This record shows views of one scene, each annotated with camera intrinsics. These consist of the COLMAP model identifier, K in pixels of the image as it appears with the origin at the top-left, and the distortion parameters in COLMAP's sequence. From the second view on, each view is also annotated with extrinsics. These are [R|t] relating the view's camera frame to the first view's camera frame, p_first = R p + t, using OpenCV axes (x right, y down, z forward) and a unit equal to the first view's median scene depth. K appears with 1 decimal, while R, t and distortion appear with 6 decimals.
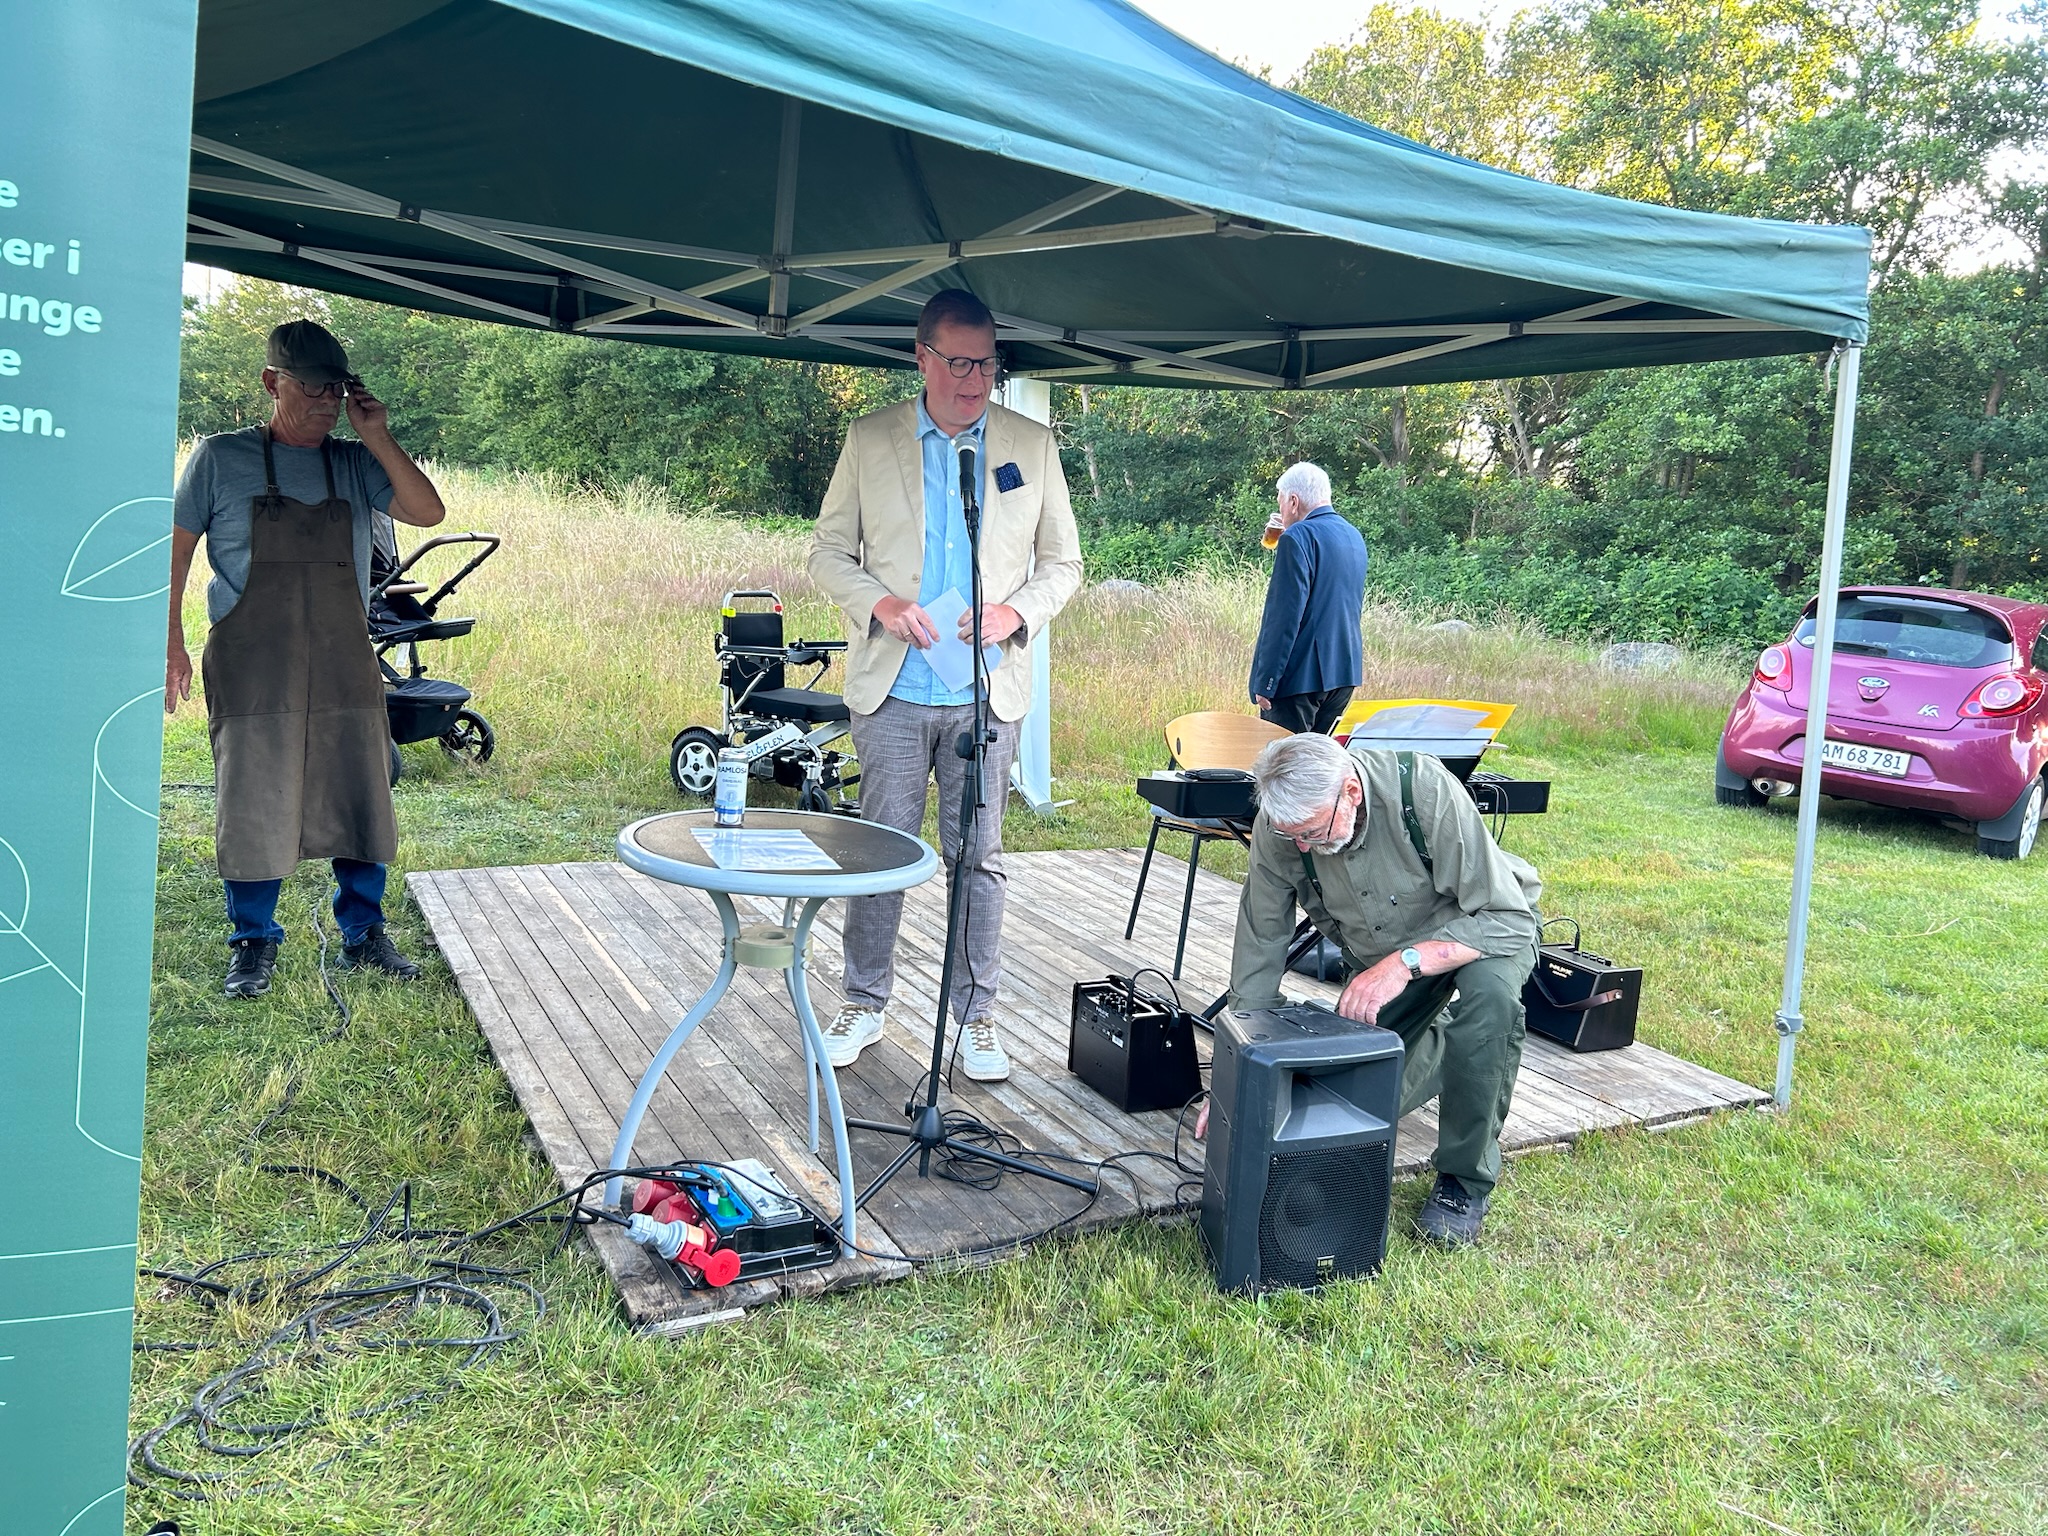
lens RADIAL K [[1524.2, 0, 1021.0], [0, 1524.2, 748.0], [0, 0, 1]] dist [0.067567, -0.072799]
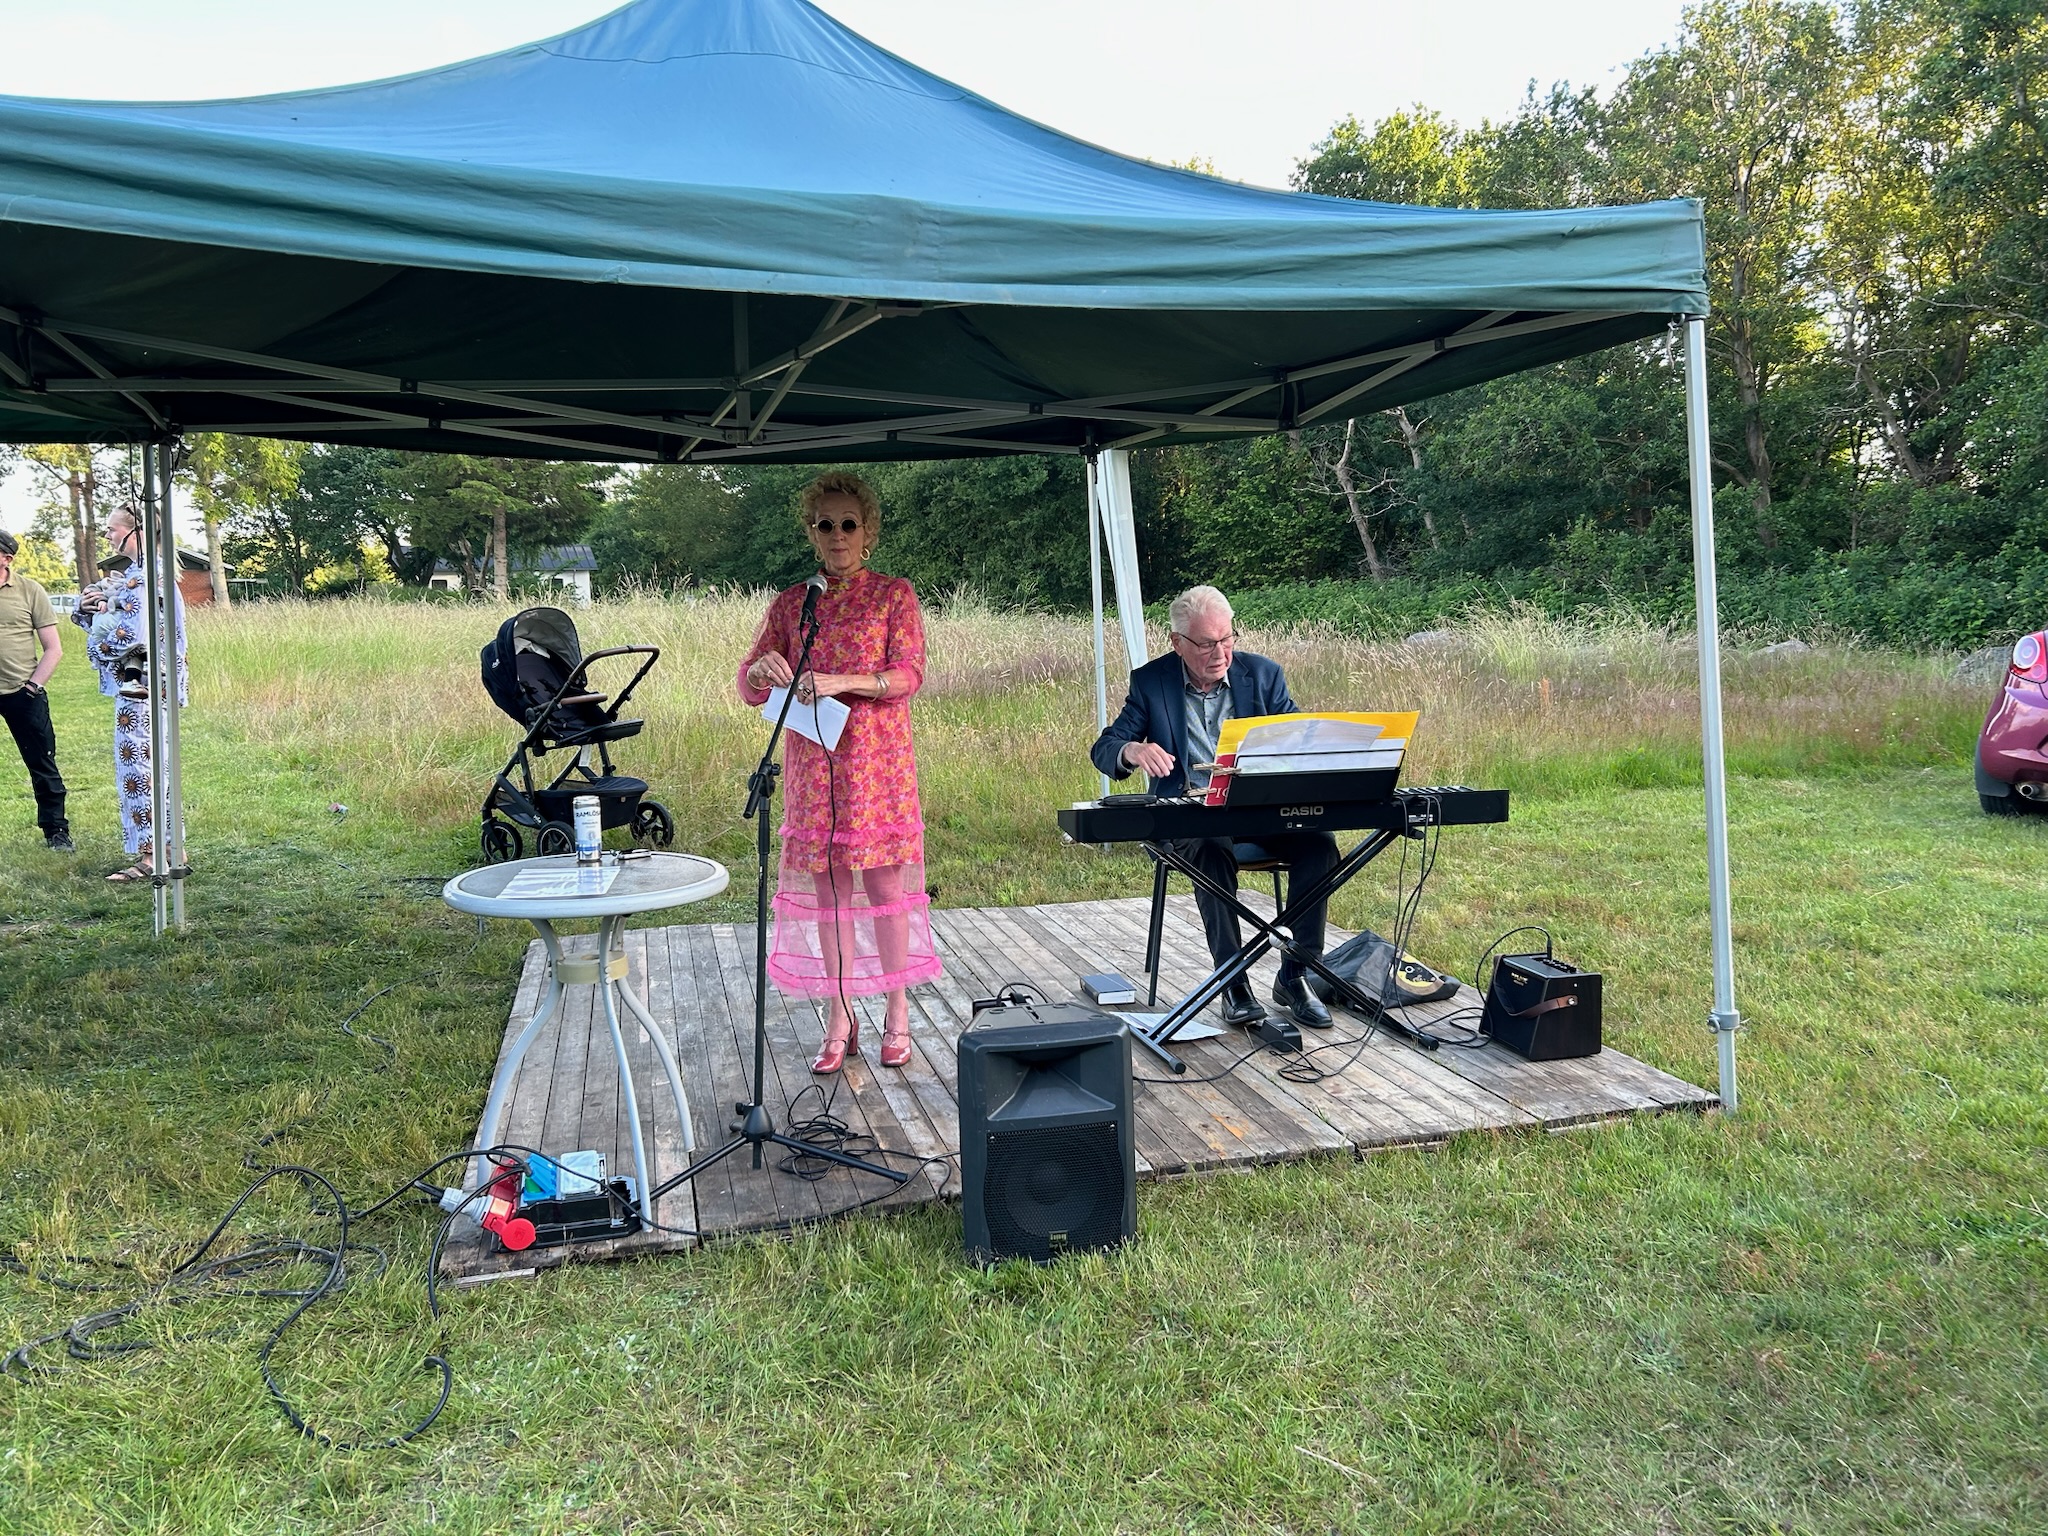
lens RADIAL K [[1526.7, 0, 1028.0], [0, 1526.7, 763.7], [0, 0, 1]] dist [0.072133, -0.083975]
pose [[0.964577, -0.075410, -0.252793, 0.281720], [0.064191, 0.996564, -0.052351, 0.035388], [0.255872, 0.034269, 0.966103, -0.033505]]
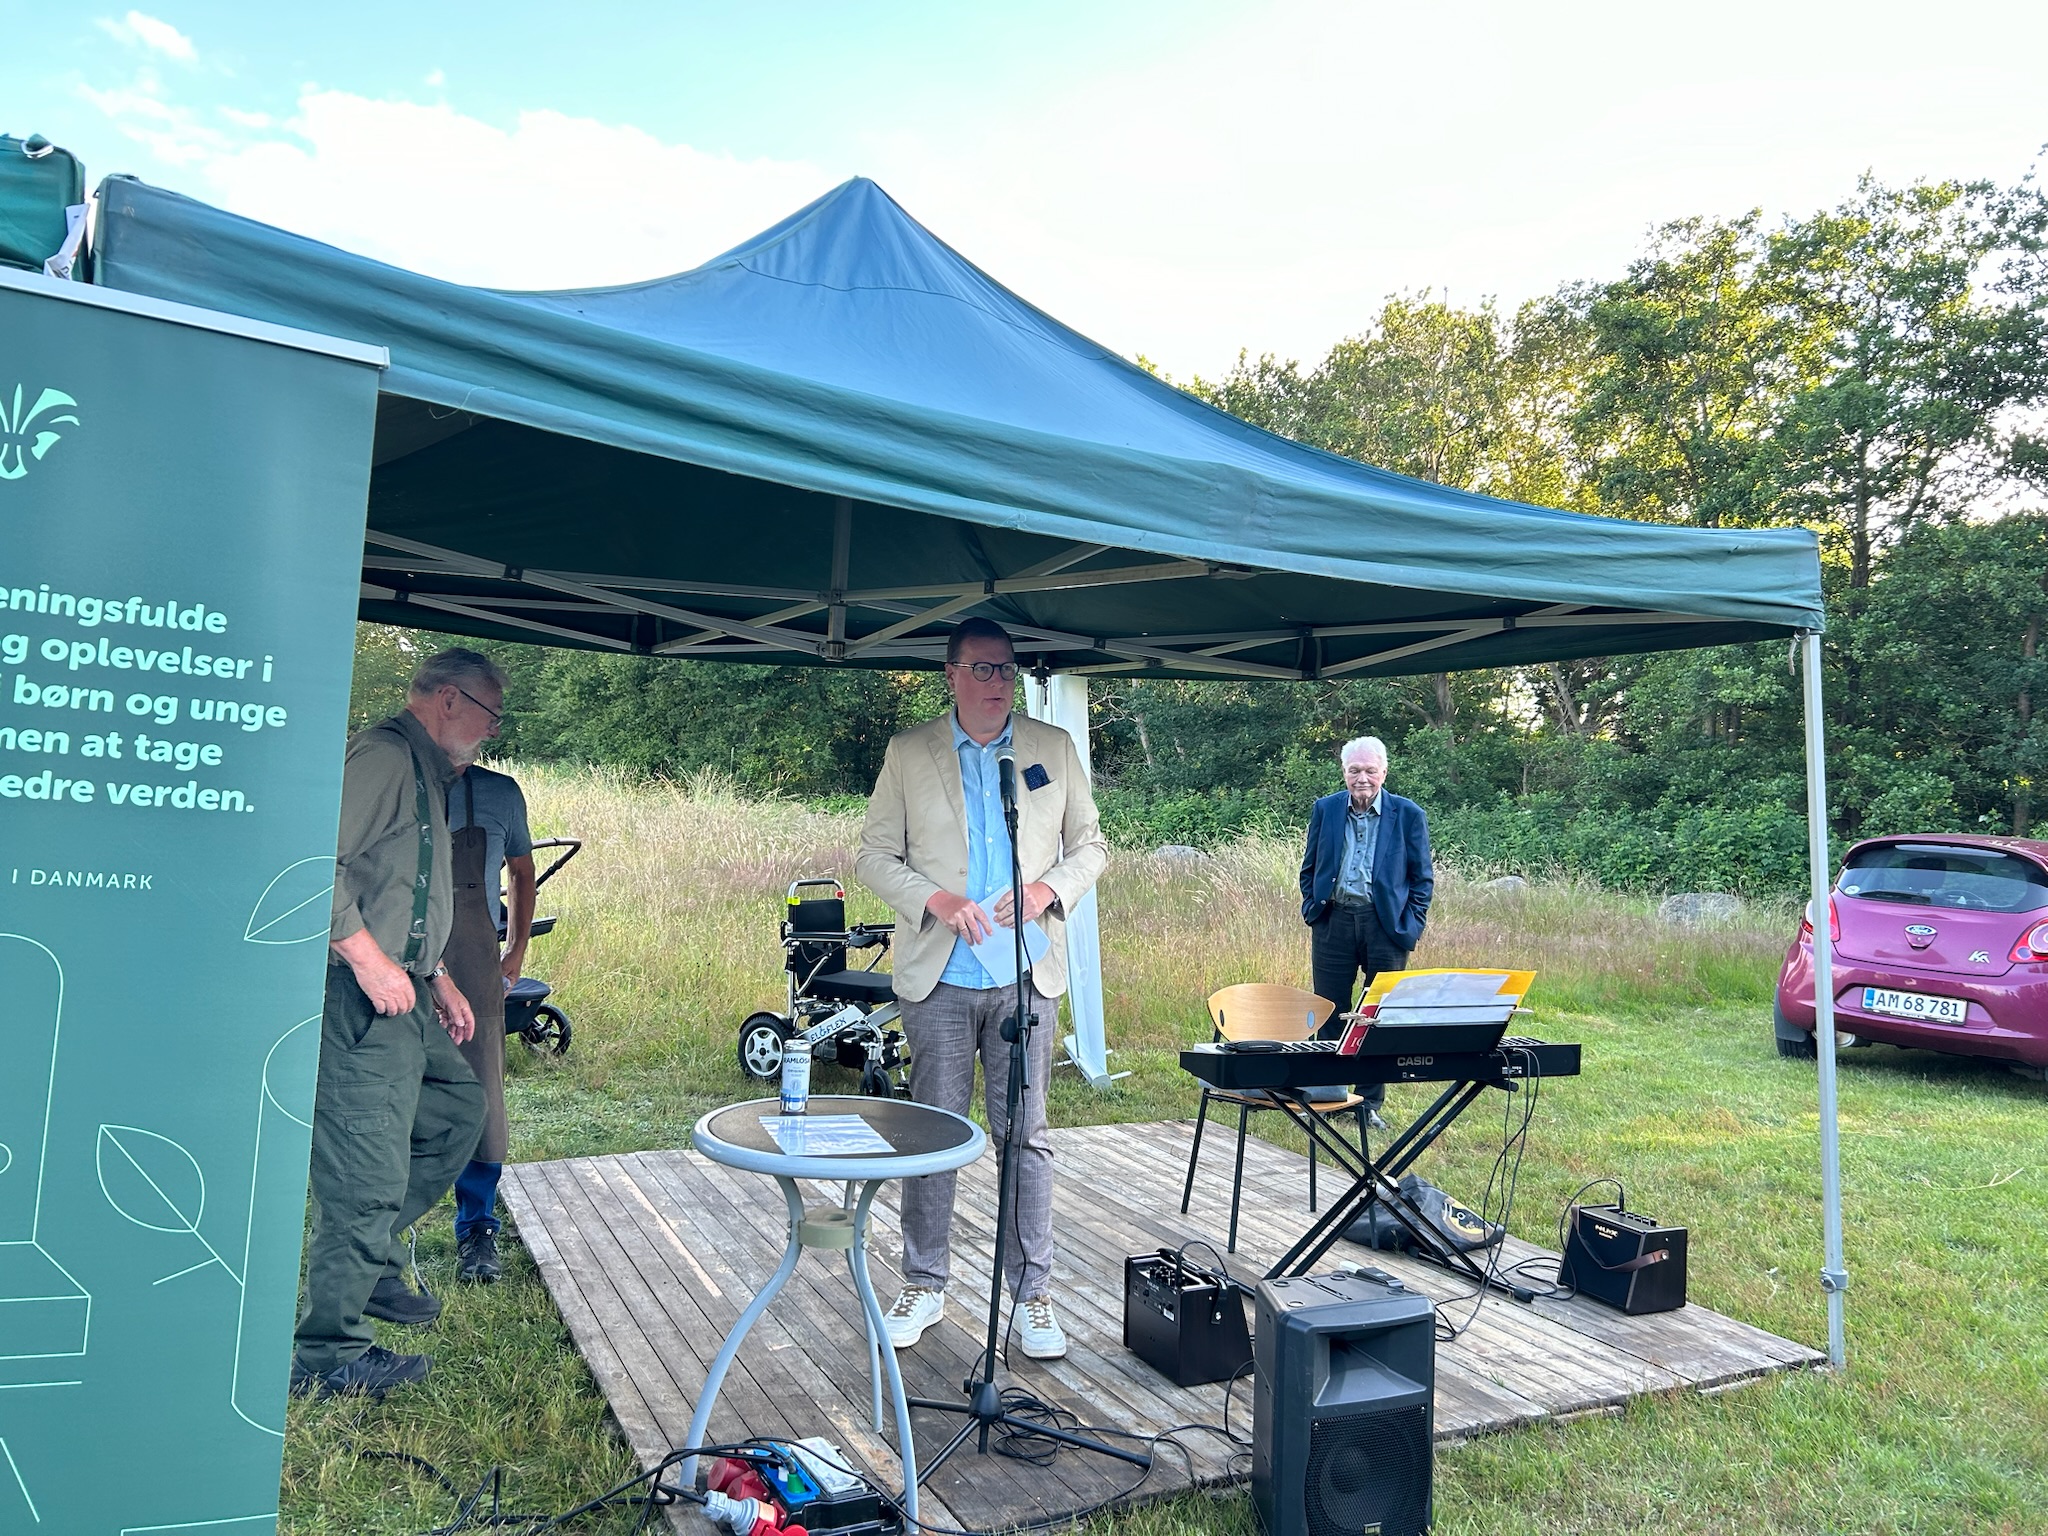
lens RADIAL K [[1525.0, 0, 1022.6], [0, 1525.0, 777.2], [0, 0, 1]] dist [0.055624, -0.056478]
pose [[0.998545, -0.039126, -0.037106, 0.013318], [0.032907, 0.987292, -0.155471, -0.006559], [0.042717, 0.154024, 0.987143, -0.066187]]
